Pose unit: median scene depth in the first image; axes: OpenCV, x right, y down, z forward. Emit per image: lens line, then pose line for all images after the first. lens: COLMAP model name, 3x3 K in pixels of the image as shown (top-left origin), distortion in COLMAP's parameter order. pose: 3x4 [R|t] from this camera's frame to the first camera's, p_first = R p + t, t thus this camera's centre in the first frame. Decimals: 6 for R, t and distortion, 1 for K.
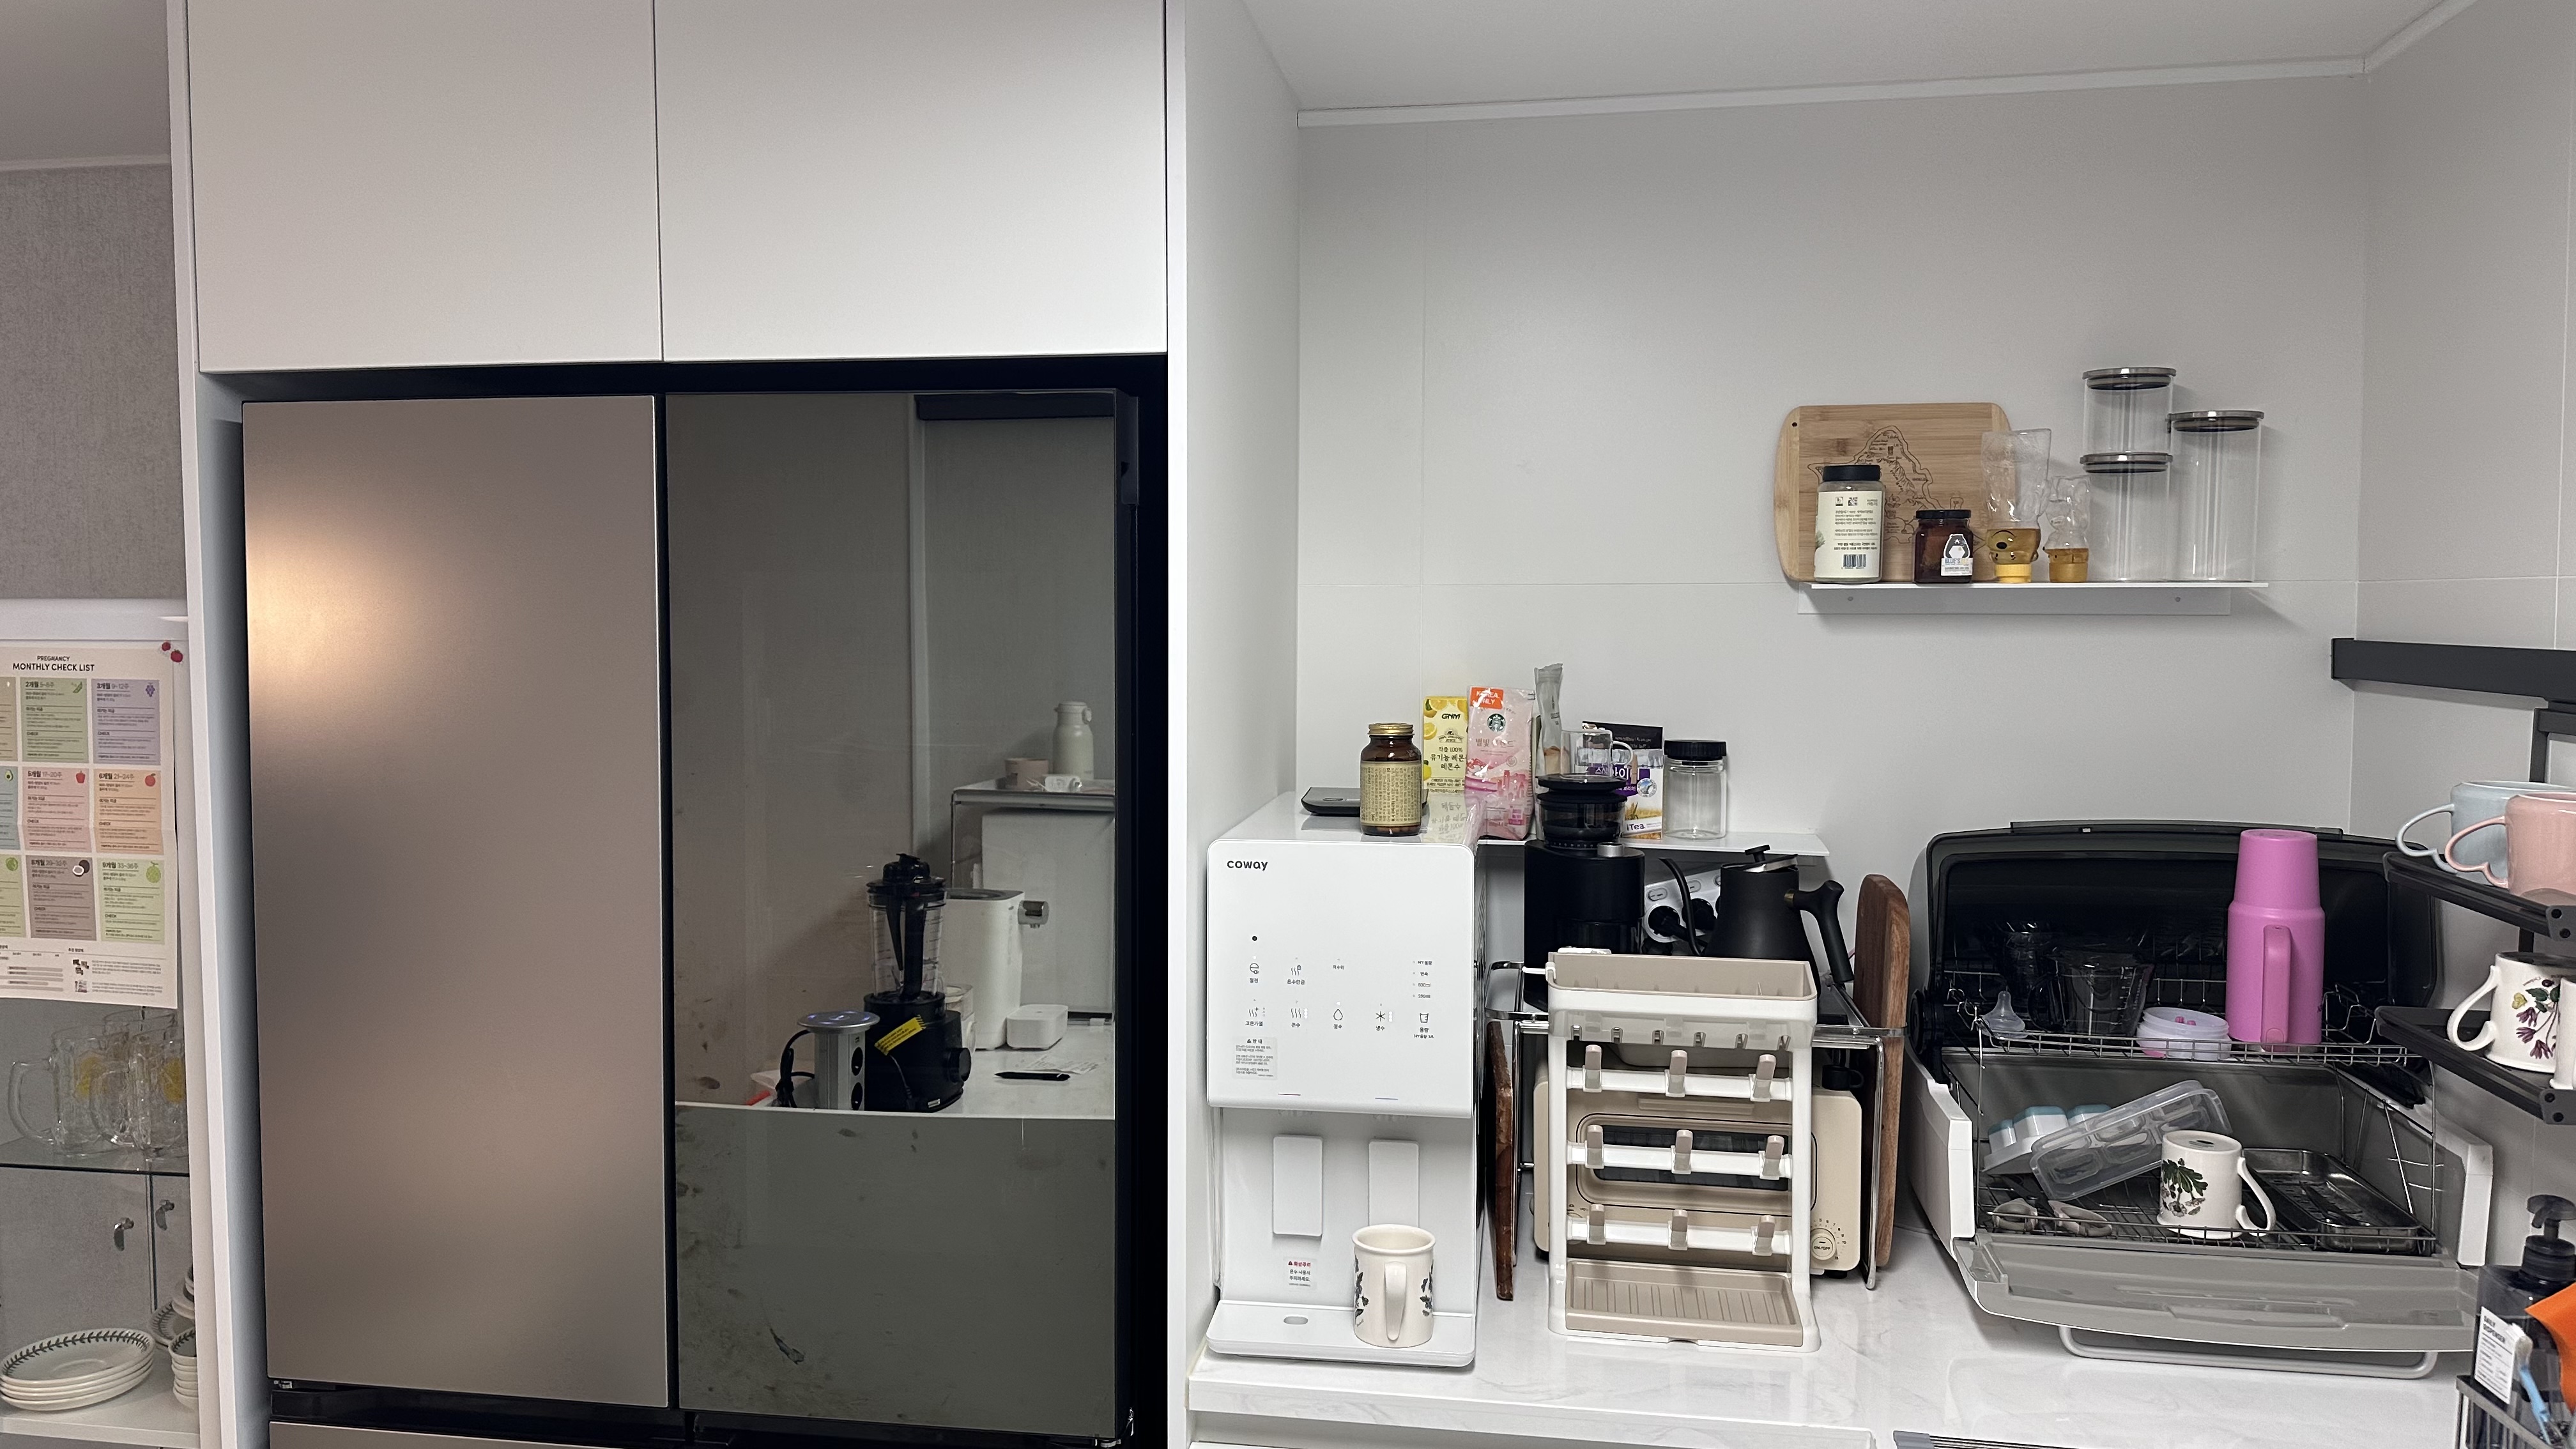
lens RADIAL K [[1777.7, 0, 1288.4], [0, 1777.7, 719.5], [0, 0, 1]] dist [0.010858, -0.014369]
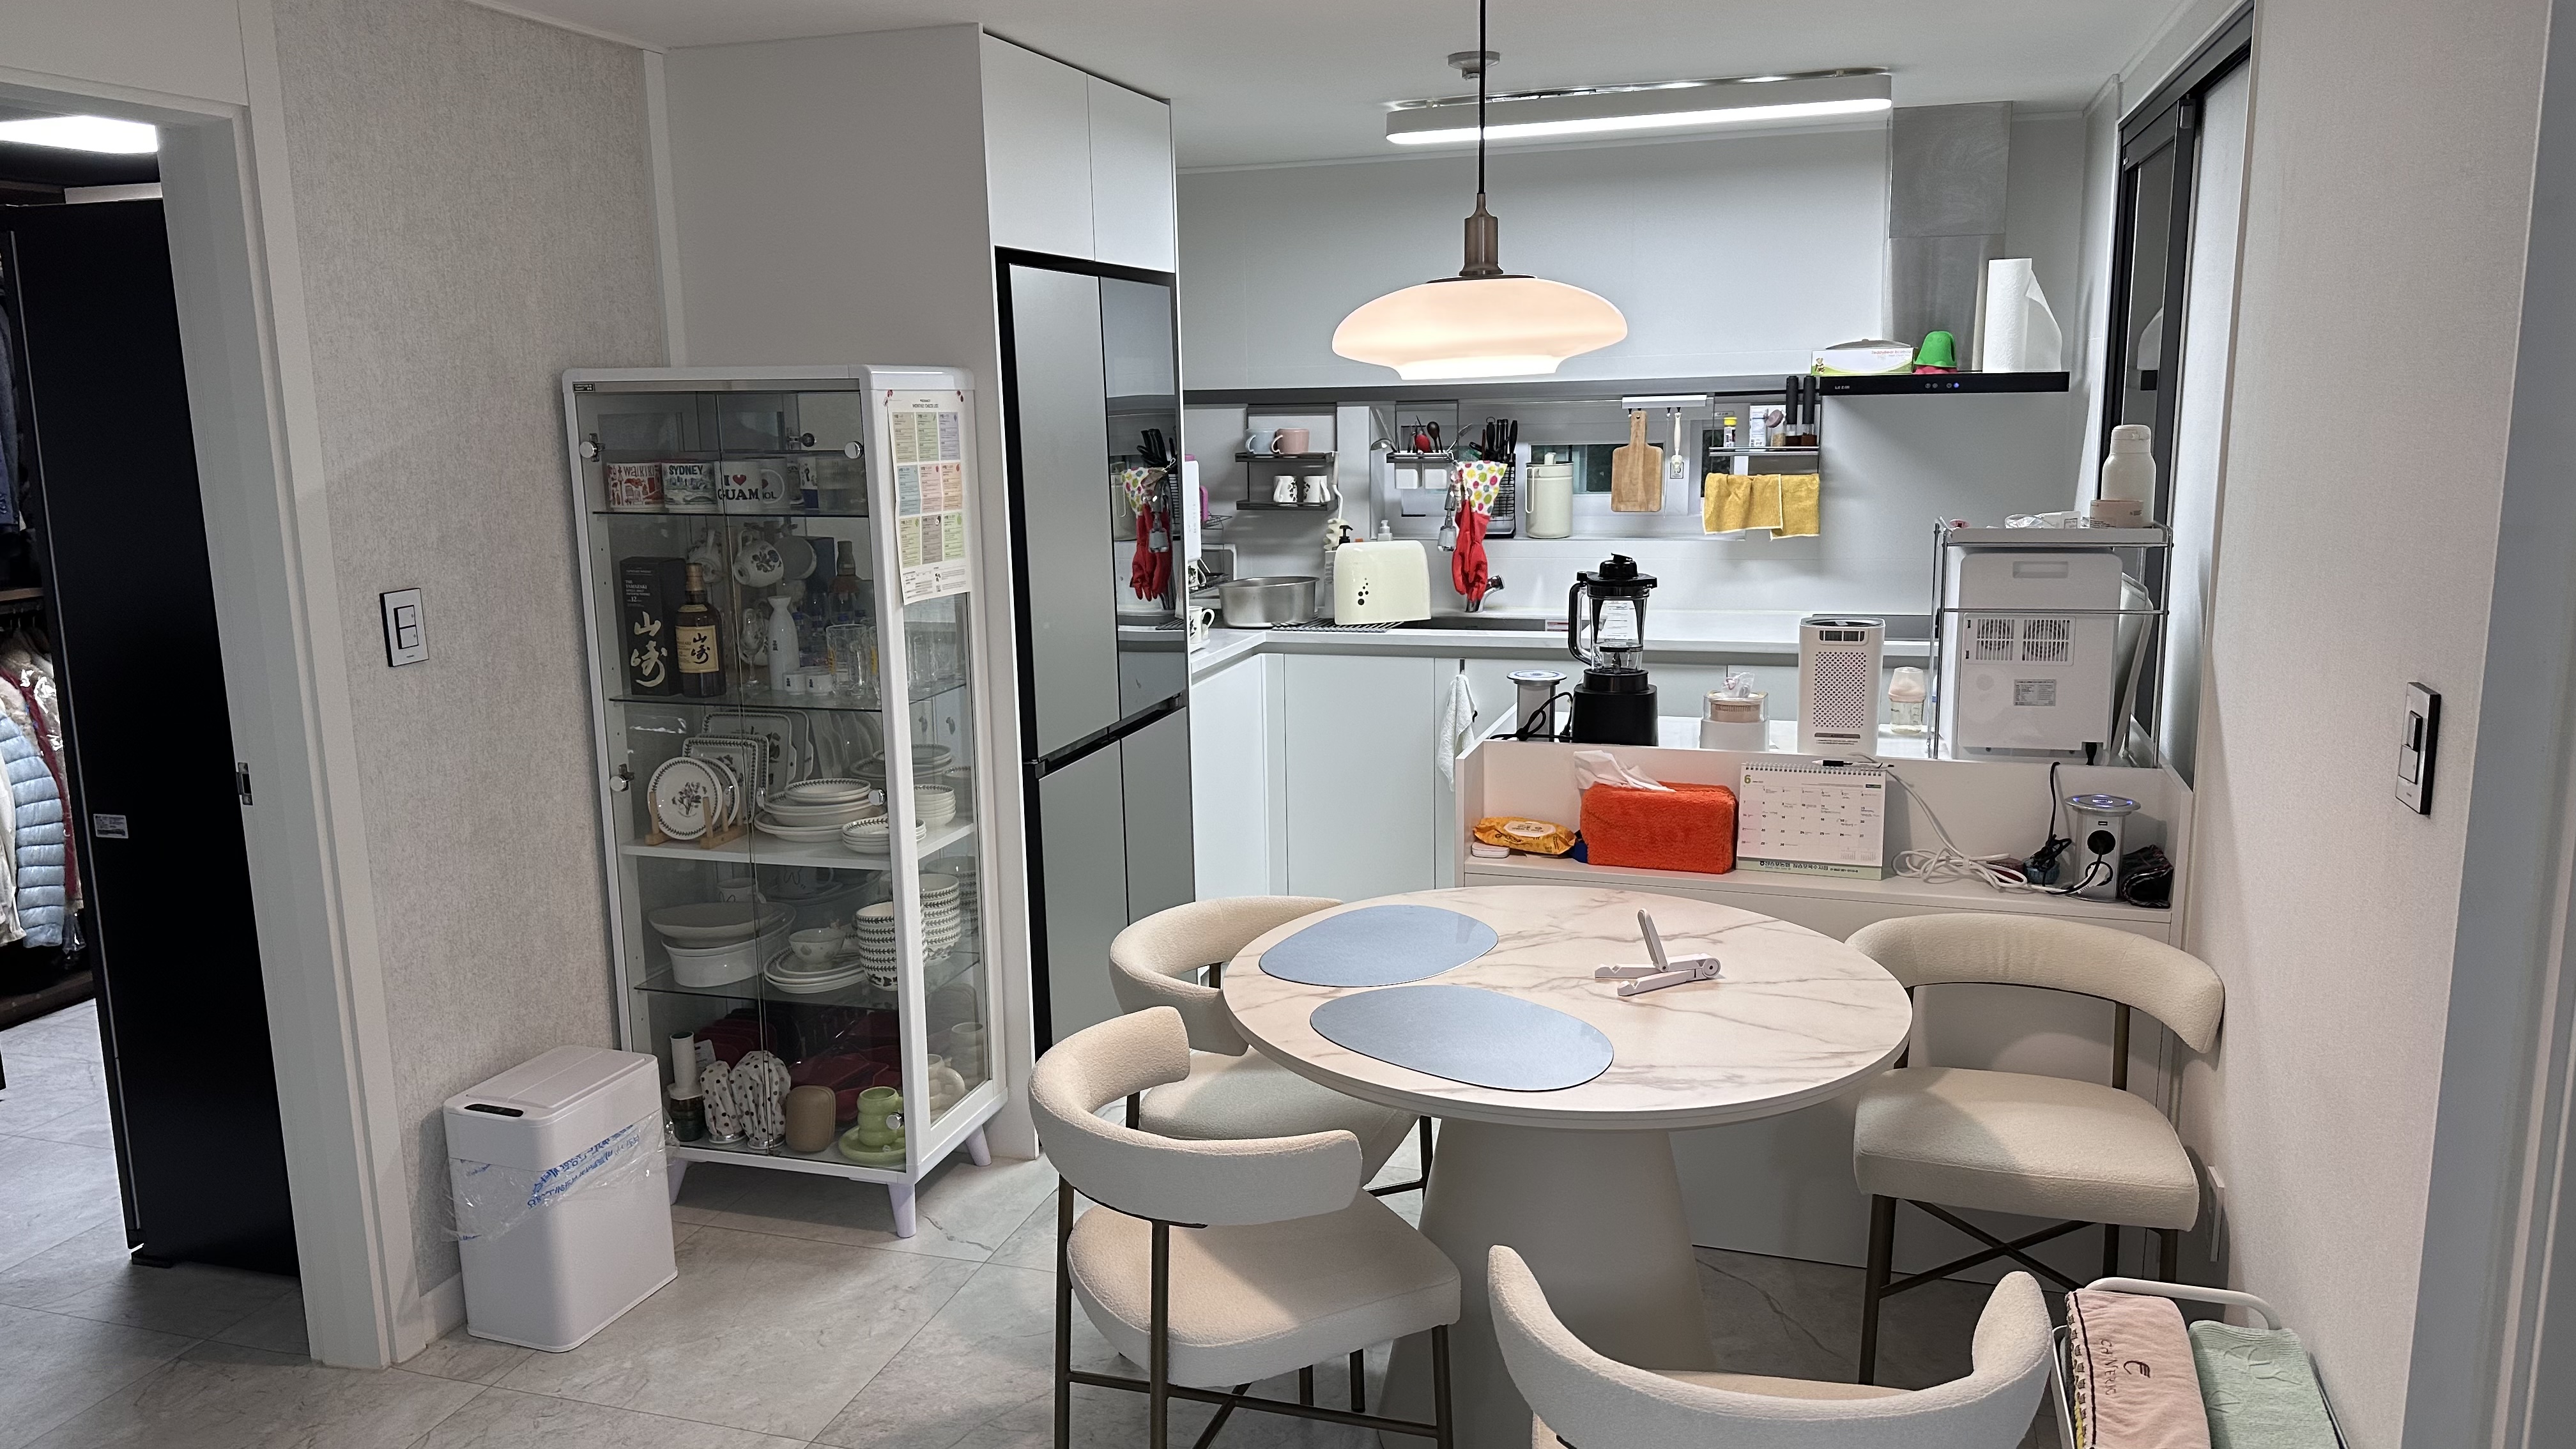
lens RADIAL K [[1777.7, 0, 1287.9], [0, 1777.7, 728.7], [0, 0, 1]] dist [0.010858, -0.014369]
pose [[0.161287, -0.187378, 0.968956, -2.384189], [0.079019, 0.981110, 0.176575, 0.001208], [-0.983739, 0.048086, 0.173047, 0.358704]]
